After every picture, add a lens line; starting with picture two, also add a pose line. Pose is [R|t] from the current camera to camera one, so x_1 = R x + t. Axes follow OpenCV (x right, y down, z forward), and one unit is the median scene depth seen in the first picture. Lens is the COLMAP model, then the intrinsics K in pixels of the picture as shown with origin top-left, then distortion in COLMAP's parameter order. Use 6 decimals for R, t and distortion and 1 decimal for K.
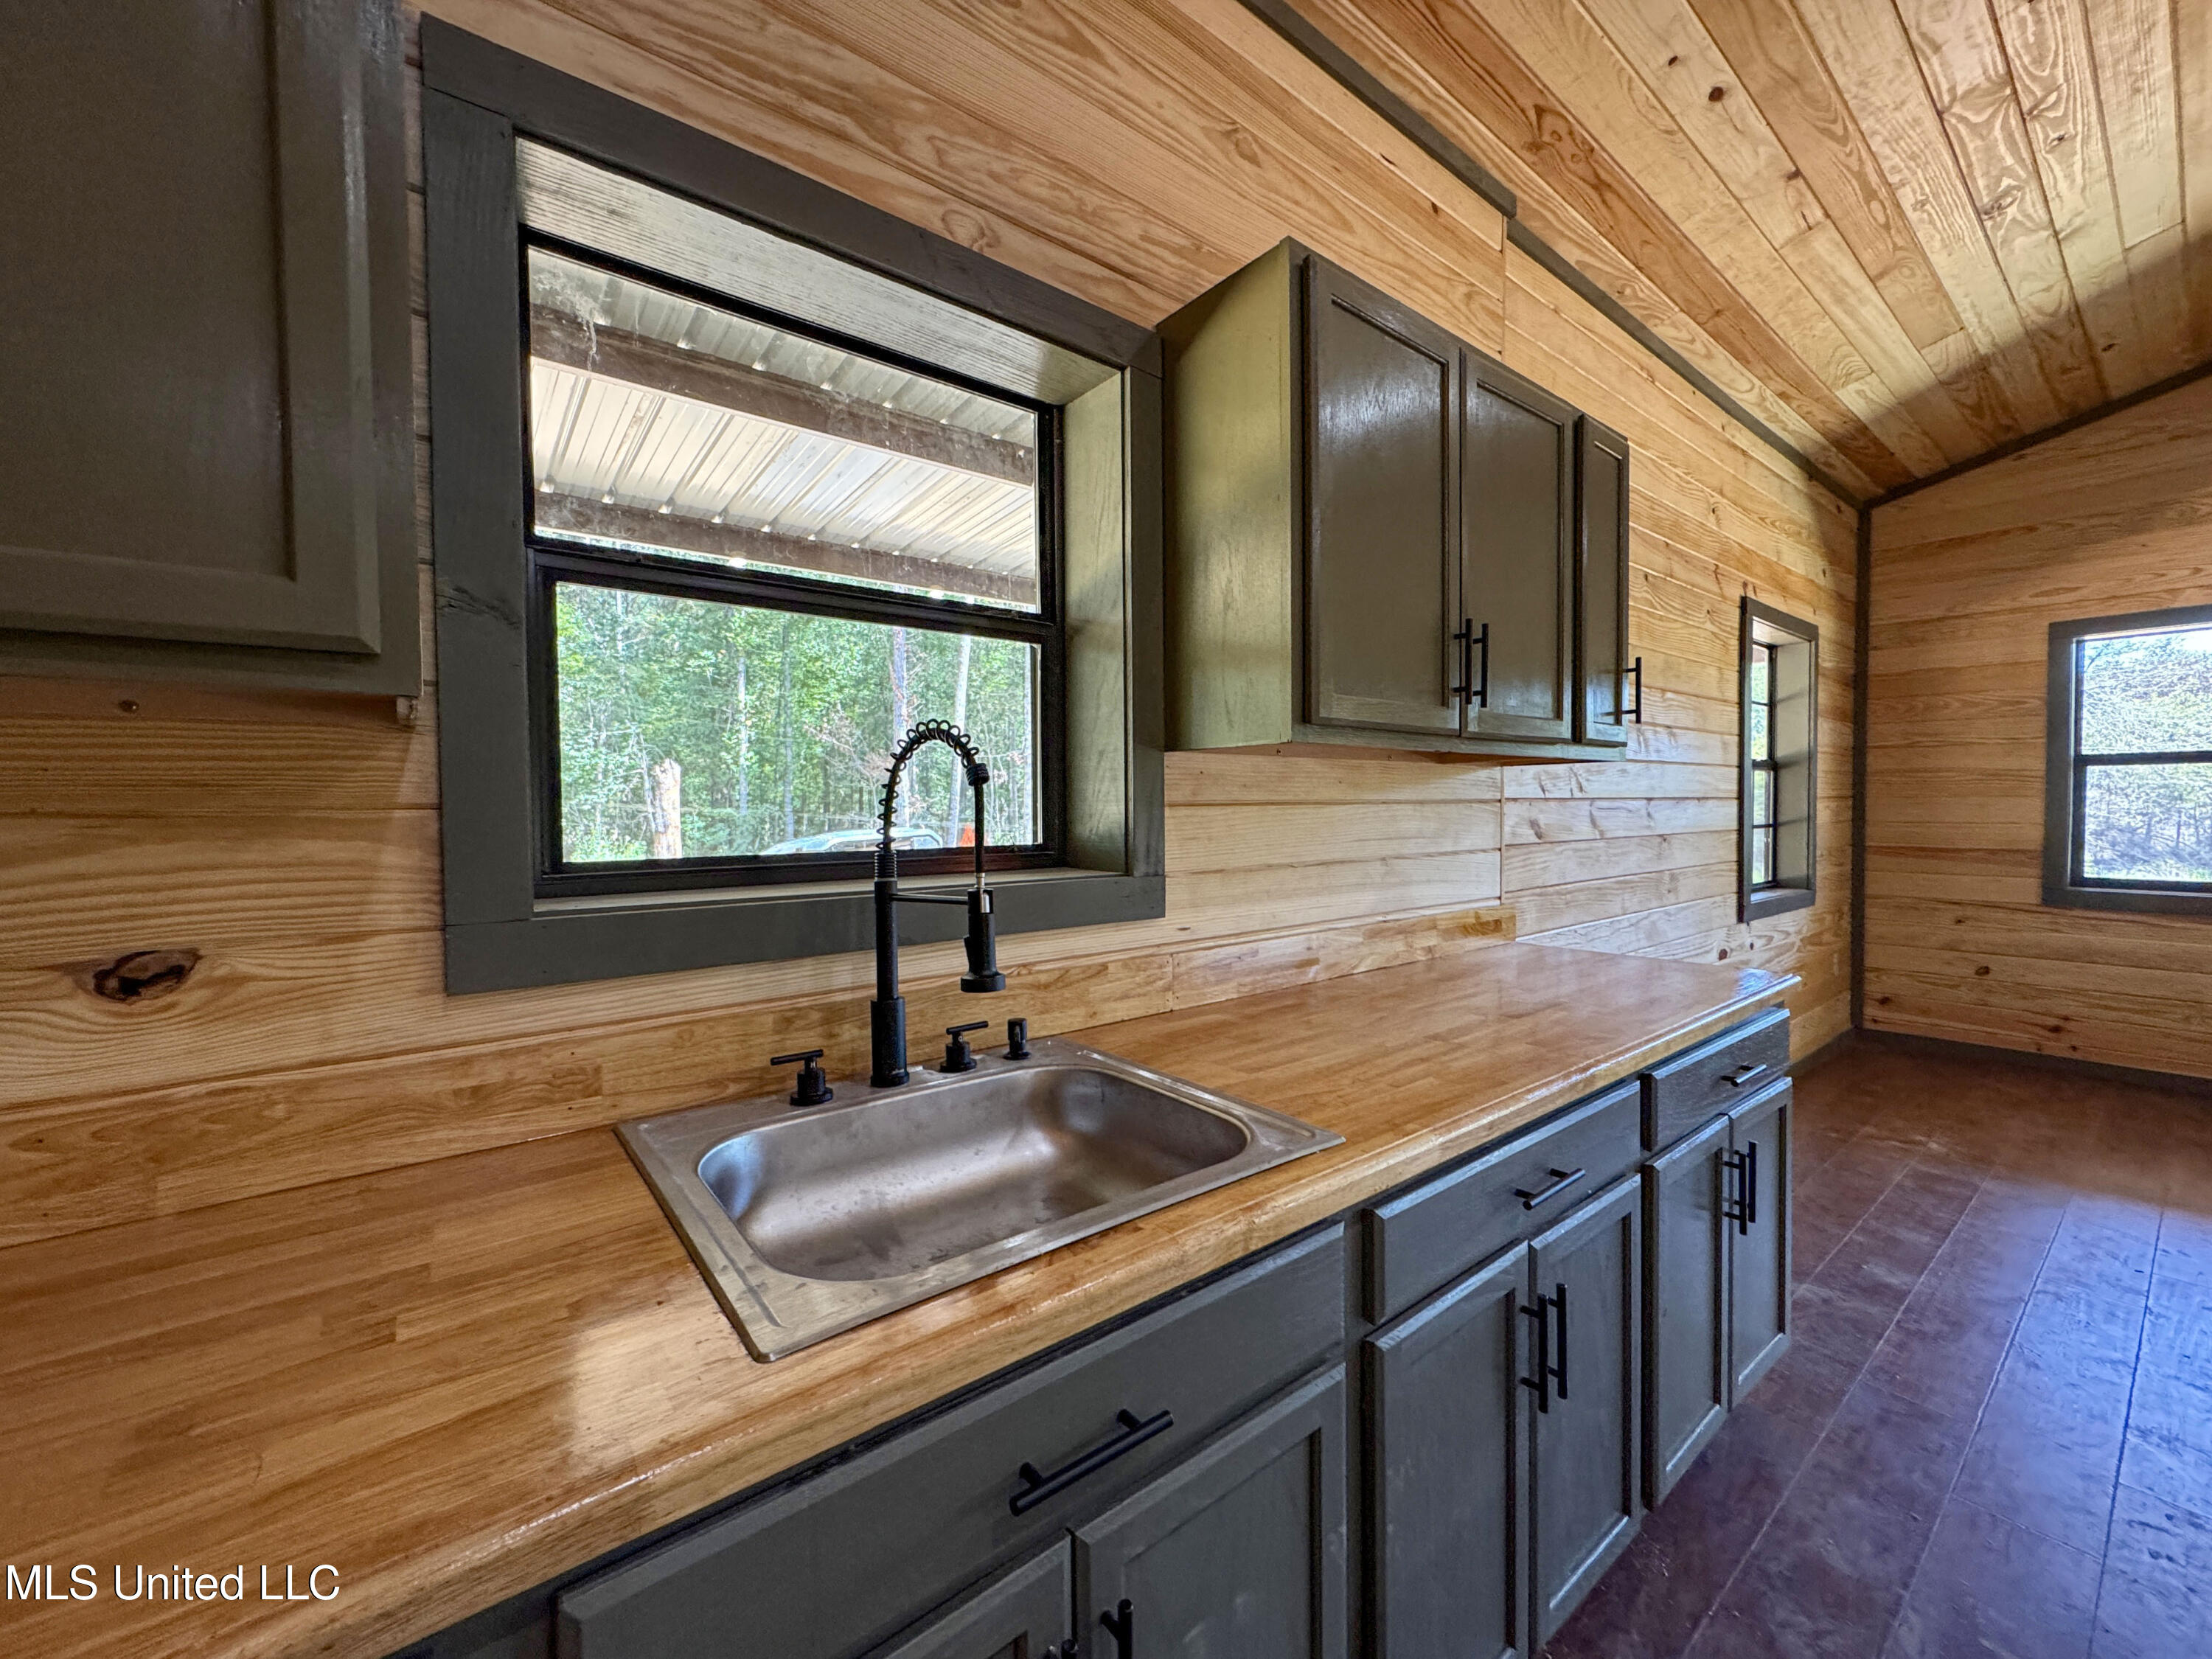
lens RADIAL K [[882.2, 0, 1103.6], [0, 882.2, 828.5], [0, 0, 1]] dist [-0.003417, 0.000315]
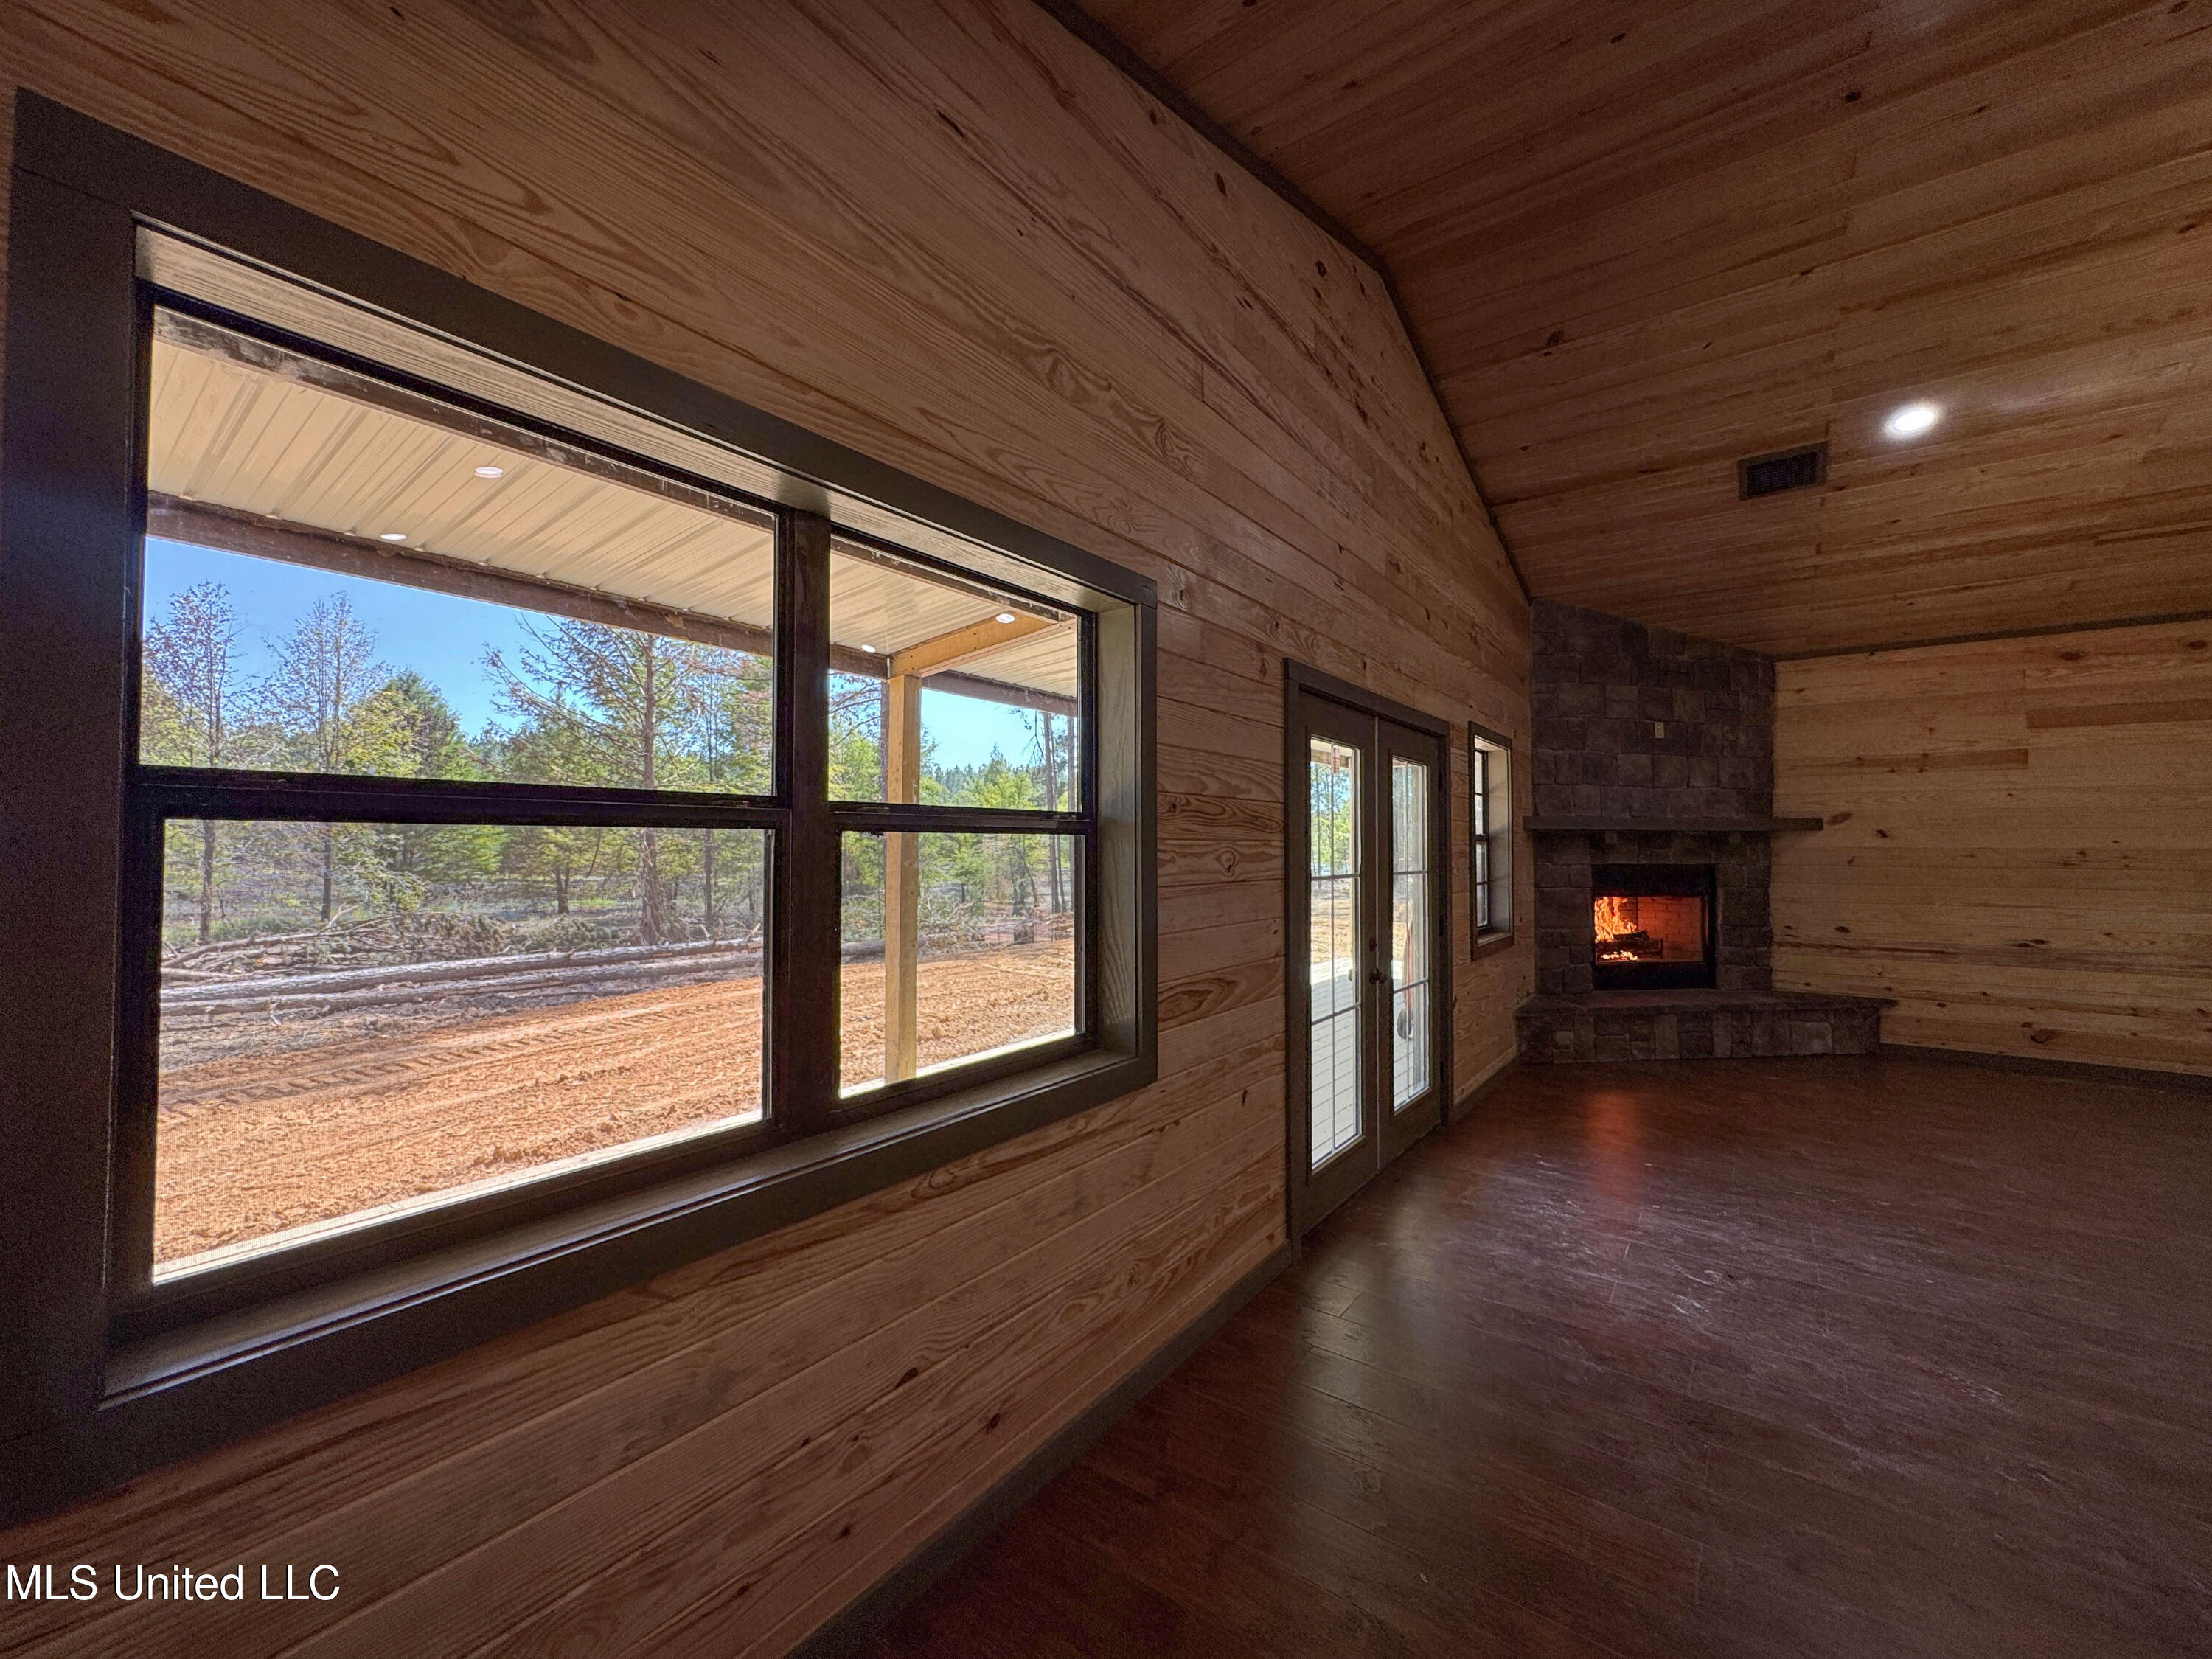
lens RADIAL K [[882.2, 0, 1106.4], [0, 882.2, 828.6], [0, 0, 1]] dist [-0.003417, 0.000315]
pose [[-0.261437, 0.025765, 0.964877, 1.076972], [0.024923, 0.999491, -0.019936, -0.074498], [-0.964899, 0.018836, -0.261946, 1.067140]]
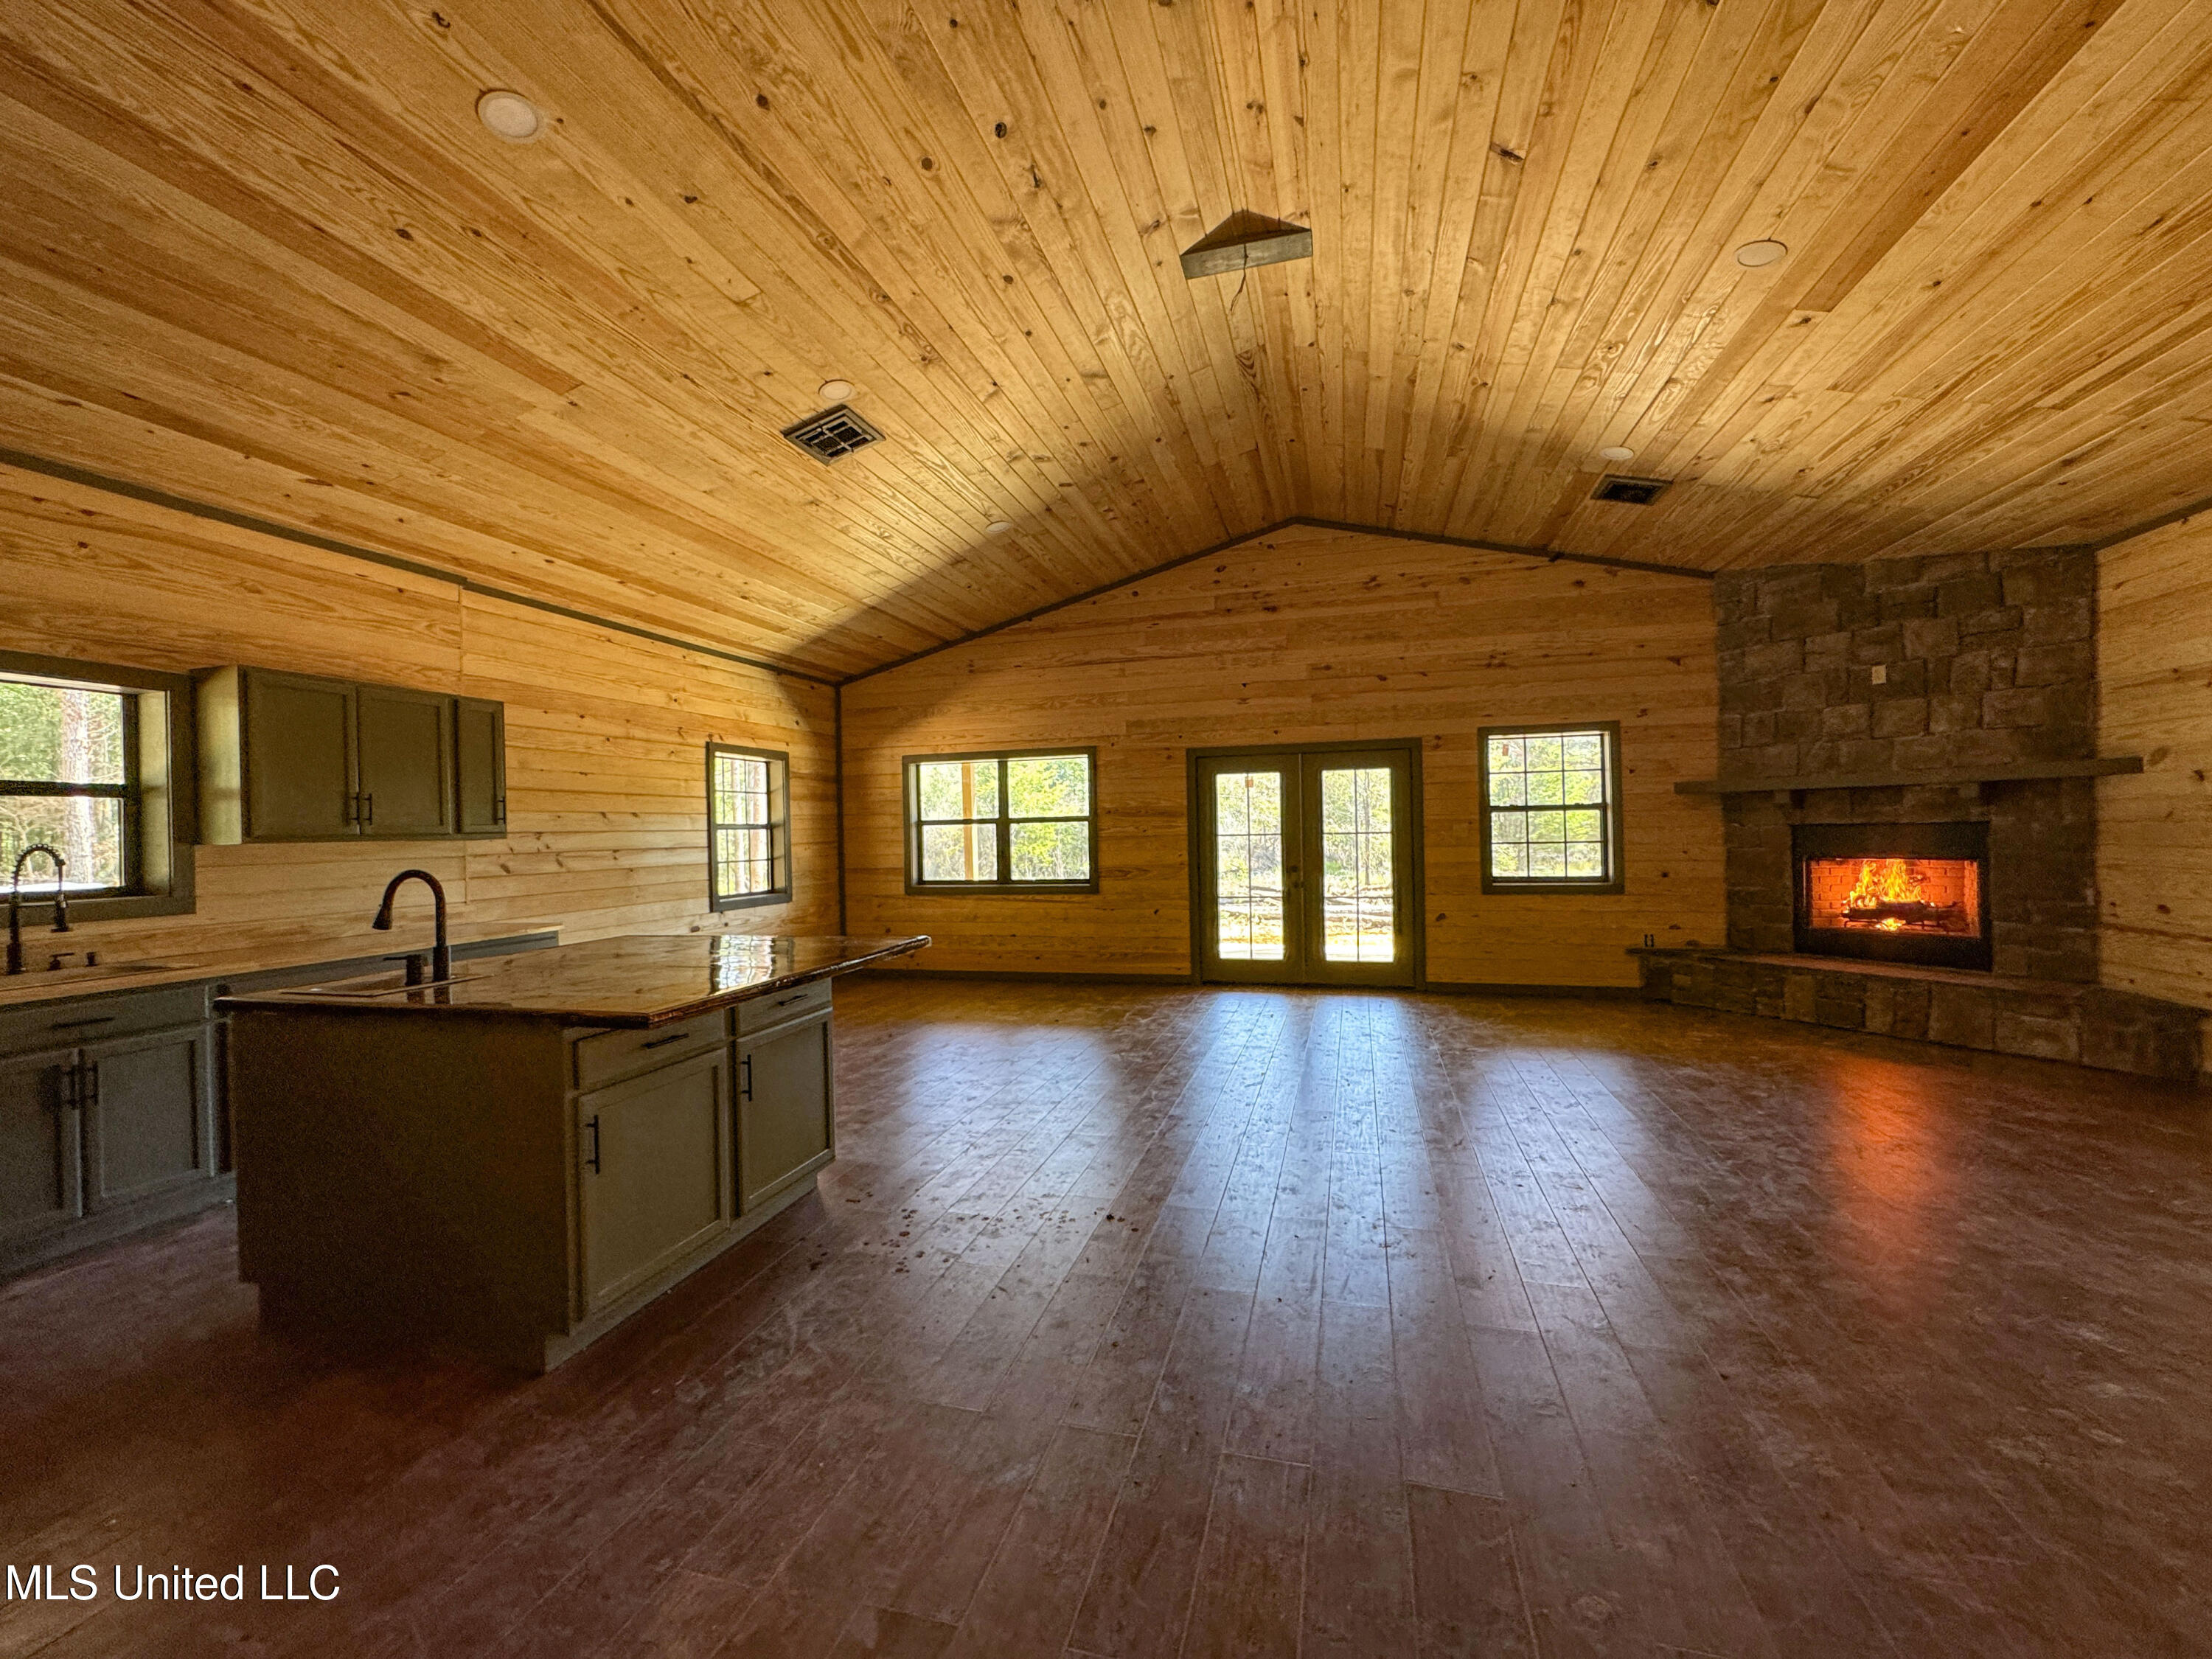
lens RADIAL K [[882.2, 0, 1104.3], [0, 882.2, 828.5], [0, 0, 1]] dist [-0.003417, 0.000315]
pose [[0.807050, -0.010020, 0.590398, 0.324412], [0.032520, 0.999093, -0.027498, 0.007026], [-0.589587, 0.041392, 0.806643, -1.187934]]
